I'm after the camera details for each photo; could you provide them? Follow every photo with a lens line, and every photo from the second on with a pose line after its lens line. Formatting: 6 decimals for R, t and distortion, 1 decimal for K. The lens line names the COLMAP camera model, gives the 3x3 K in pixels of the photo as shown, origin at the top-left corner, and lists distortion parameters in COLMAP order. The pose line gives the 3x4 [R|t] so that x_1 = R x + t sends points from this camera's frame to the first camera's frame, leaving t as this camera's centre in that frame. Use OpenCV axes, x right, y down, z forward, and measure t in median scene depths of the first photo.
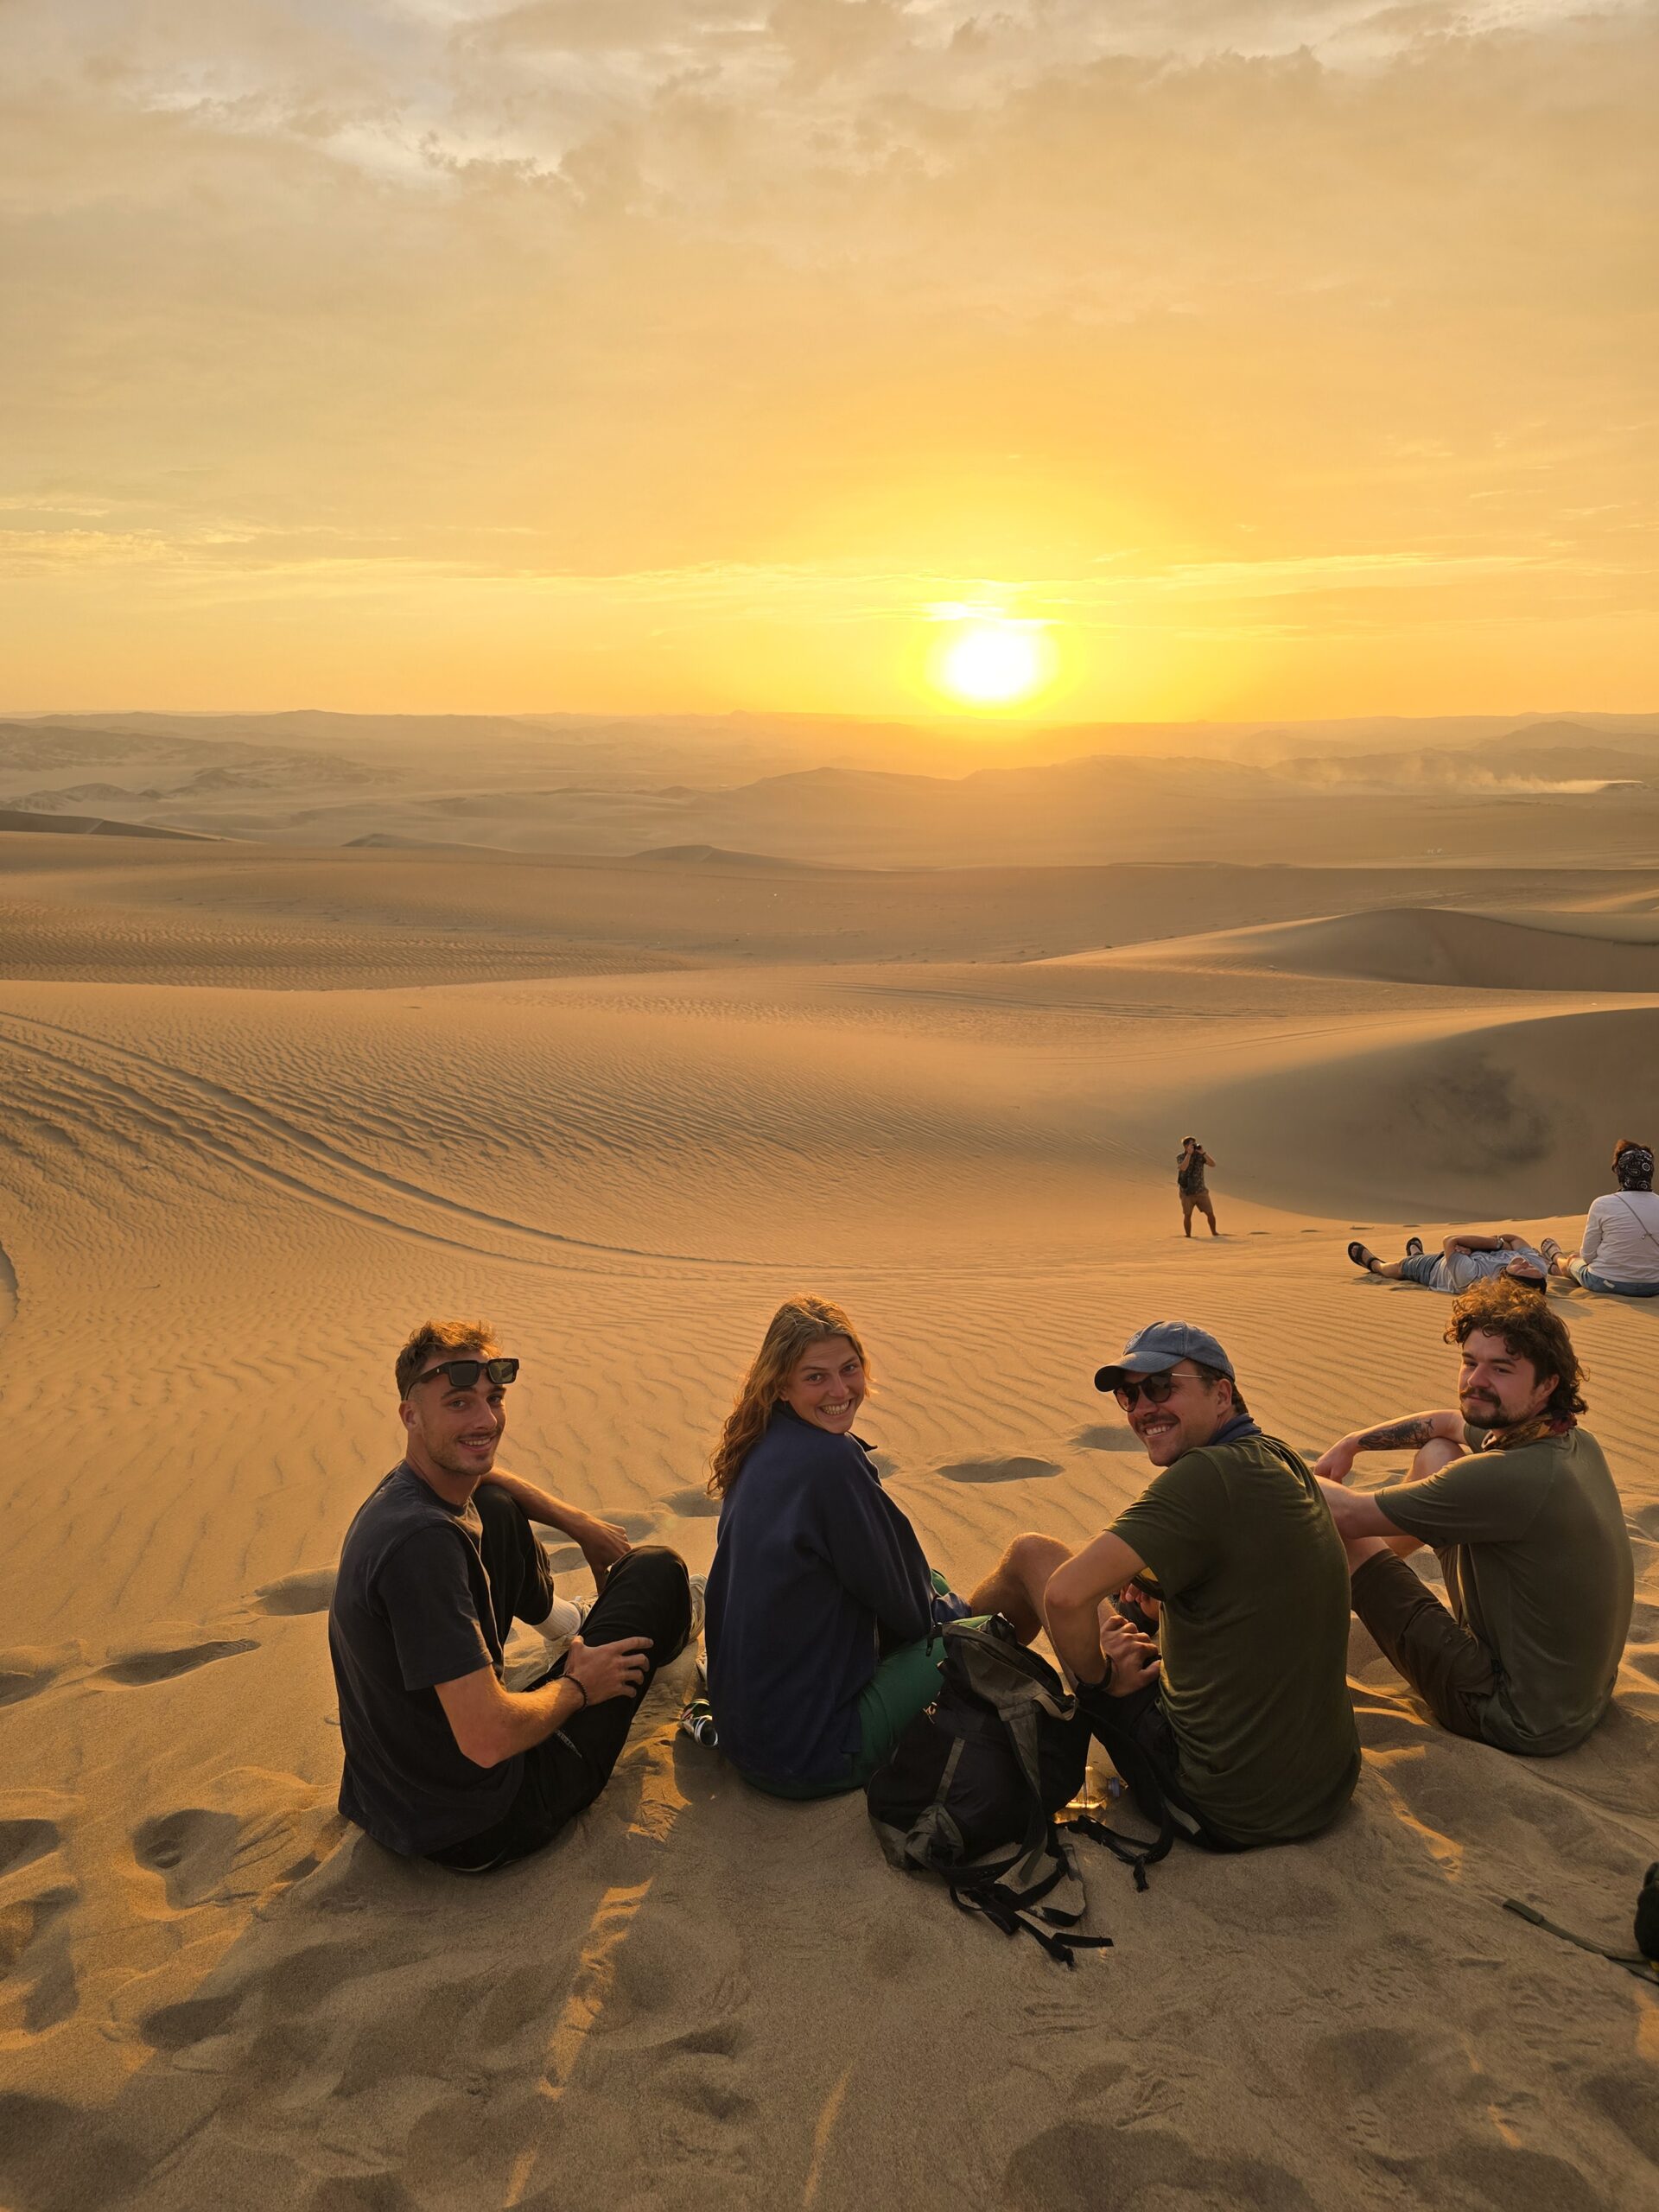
lens RADIAL K [[1500.5, 0, 829.3], [0, 1500.5, 1121.9], [0, 0, 1]] dist [0.041303, -0.029740]
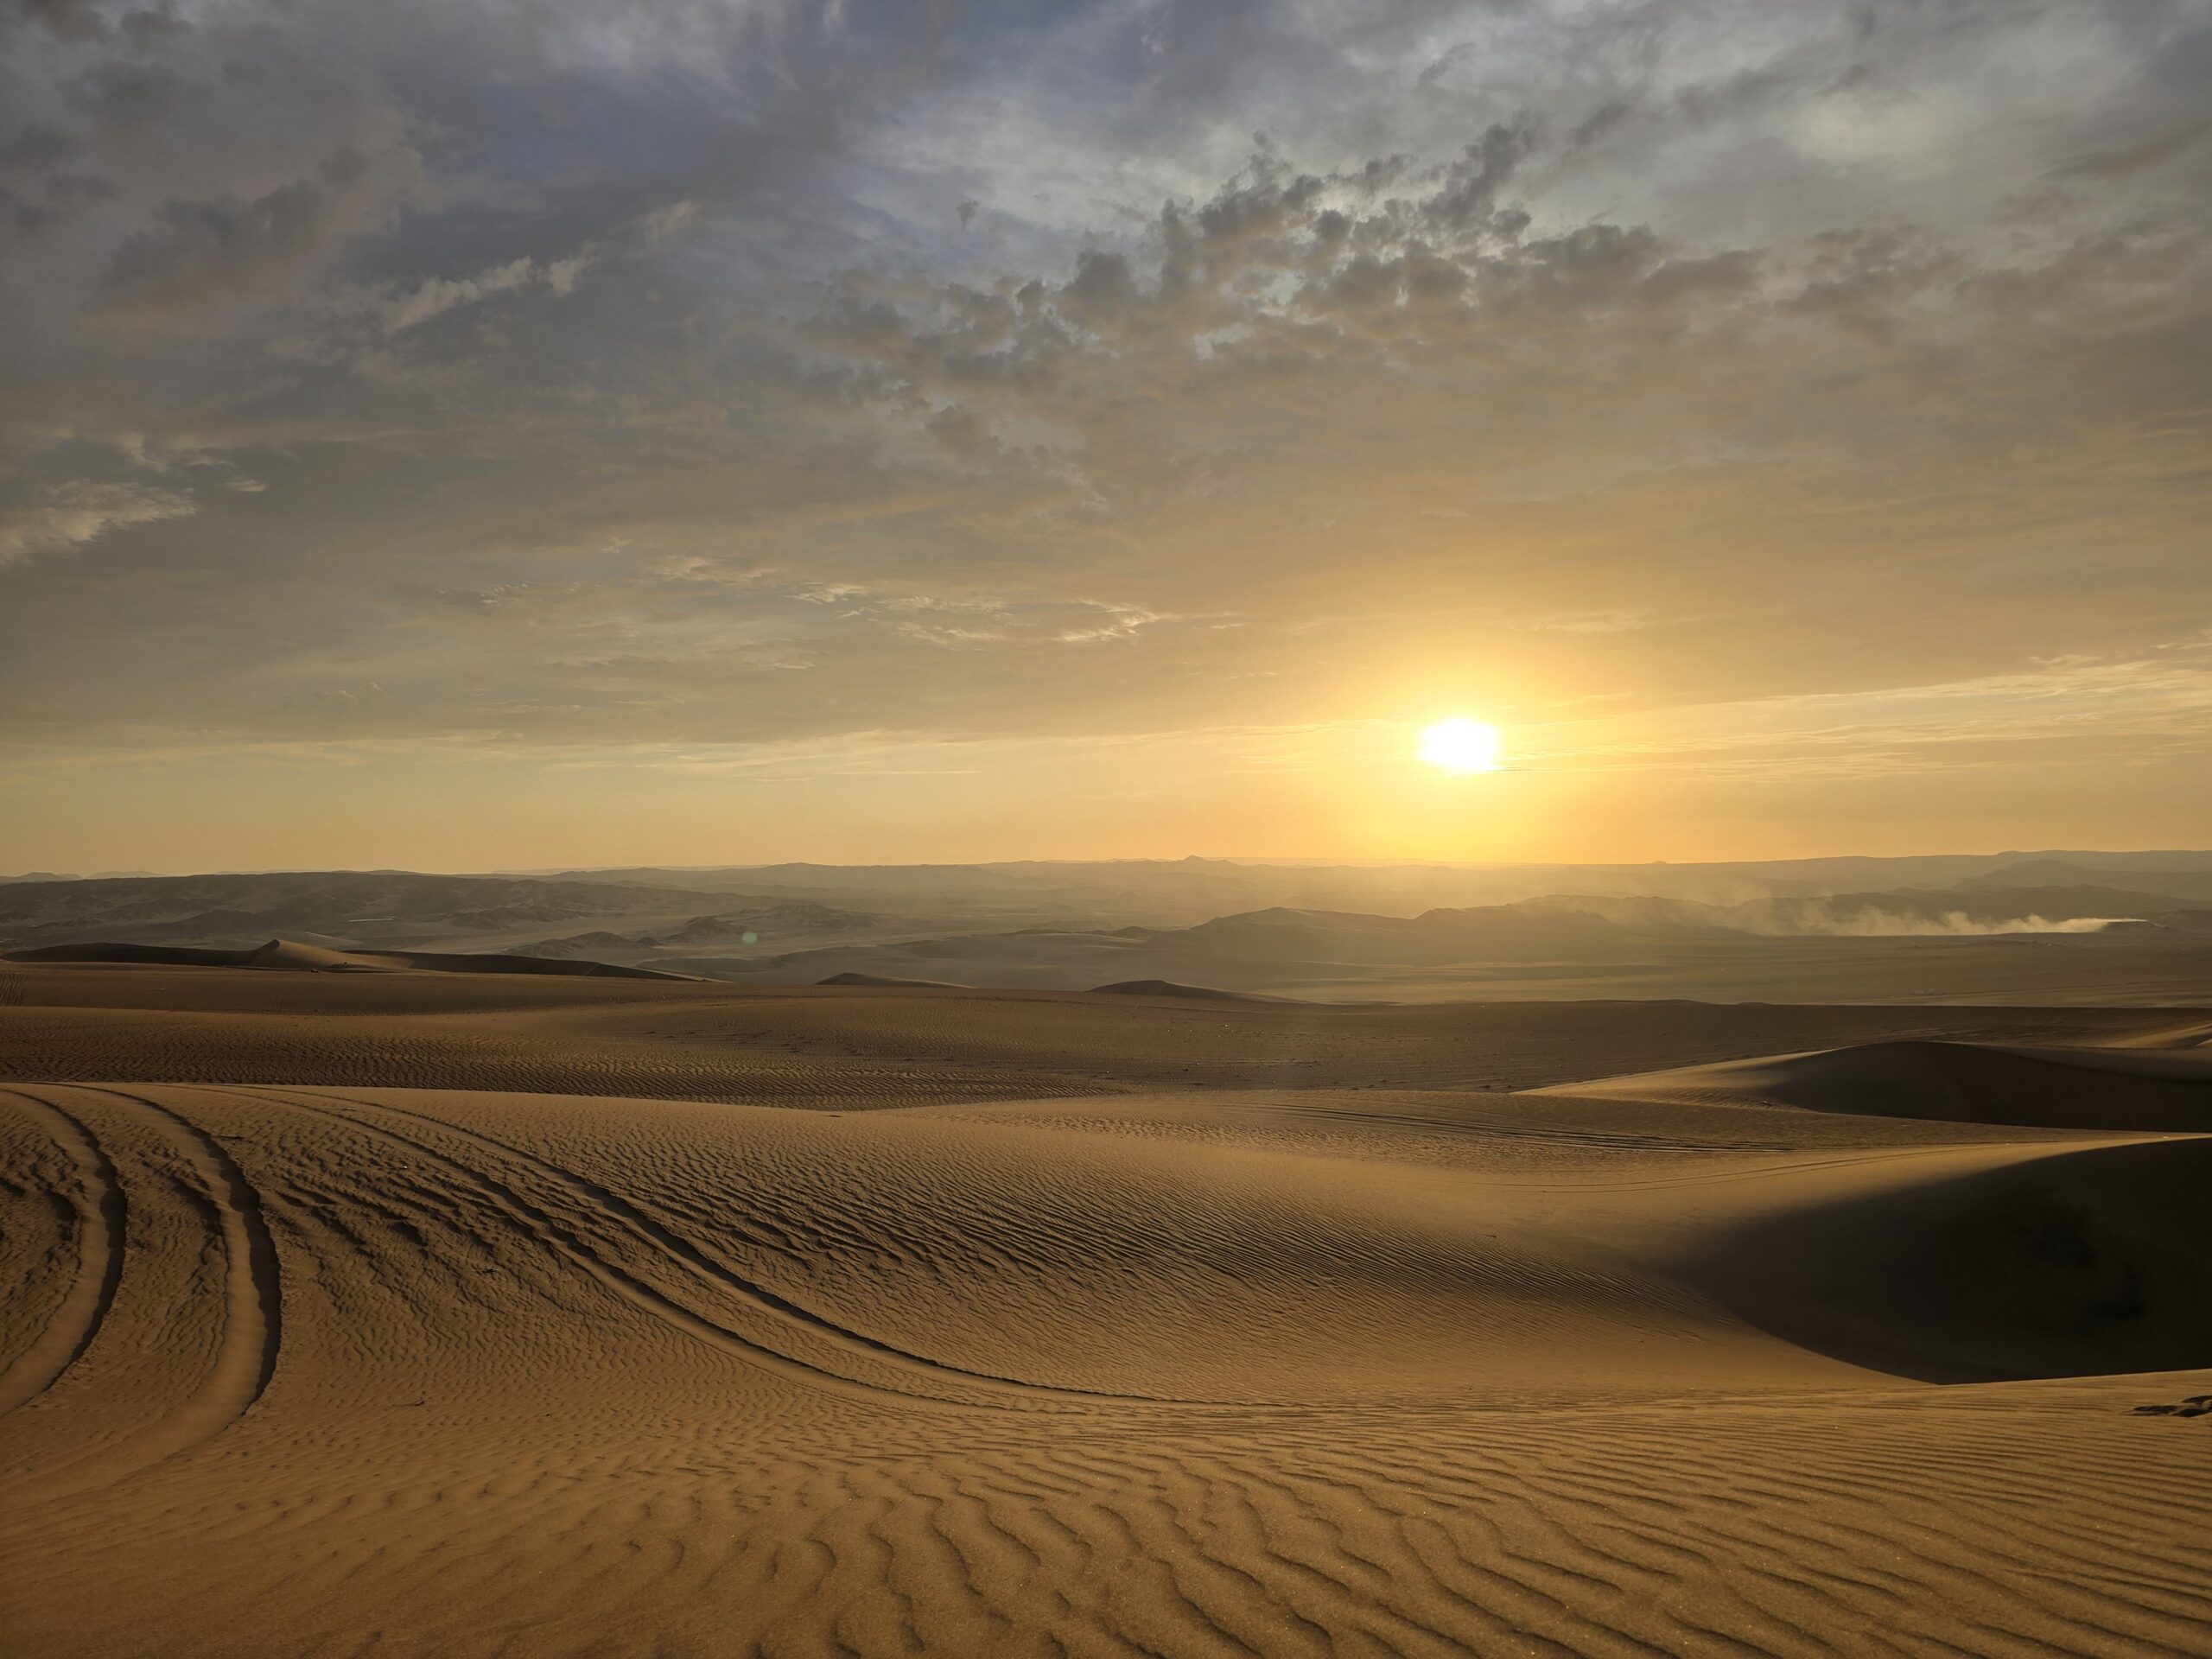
lens RADIAL K [[1500.5, 0, 1107.0], [0, 1500.5, 841.6], [0, 0, 1]] dist [0.041303, -0.029740]
pose [[0.993156, -0.011720, -0.116209, 0.010148], [-0.020584, 0.961818, -0.272916, 0.018250], [0.114971, 0.273441, 0.954993, 0.102234]]
